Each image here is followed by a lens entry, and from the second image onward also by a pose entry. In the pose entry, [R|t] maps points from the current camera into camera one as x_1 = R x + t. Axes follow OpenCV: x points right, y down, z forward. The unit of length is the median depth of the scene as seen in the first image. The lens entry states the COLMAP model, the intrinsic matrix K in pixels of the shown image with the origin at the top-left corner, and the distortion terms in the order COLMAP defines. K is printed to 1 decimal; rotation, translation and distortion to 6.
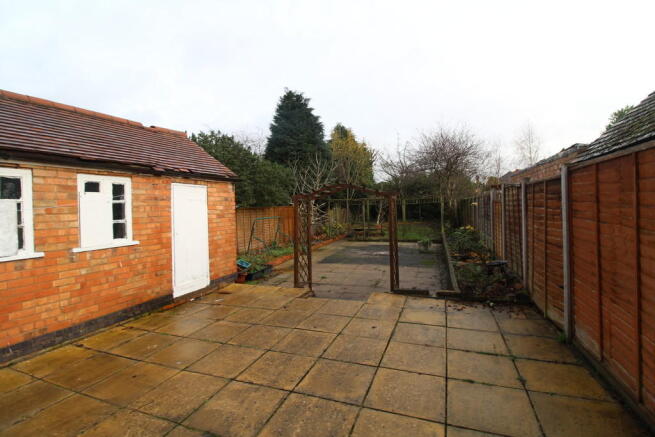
lens RADIAL K [[306.9, 0, 323.9], [0, 306.9, 211.7], [0, 0, 1]] dist [0.001767, -0.012890]
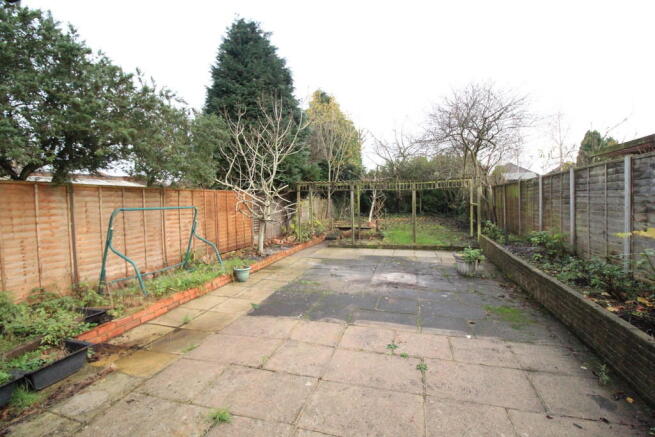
lens RADIAL K [[306.9, 0, 323.9], [0, 306.9, 211.7], [0, 0, 1]] dist [0.001767, -0.012890]
pose [[0.998741, 0.004953, 0.049916, 0.035000], [-0.005648, 0.999889, 0.013789, 0.011403], [-0.049842, -0.014054, 0.998658, 0.329587]]
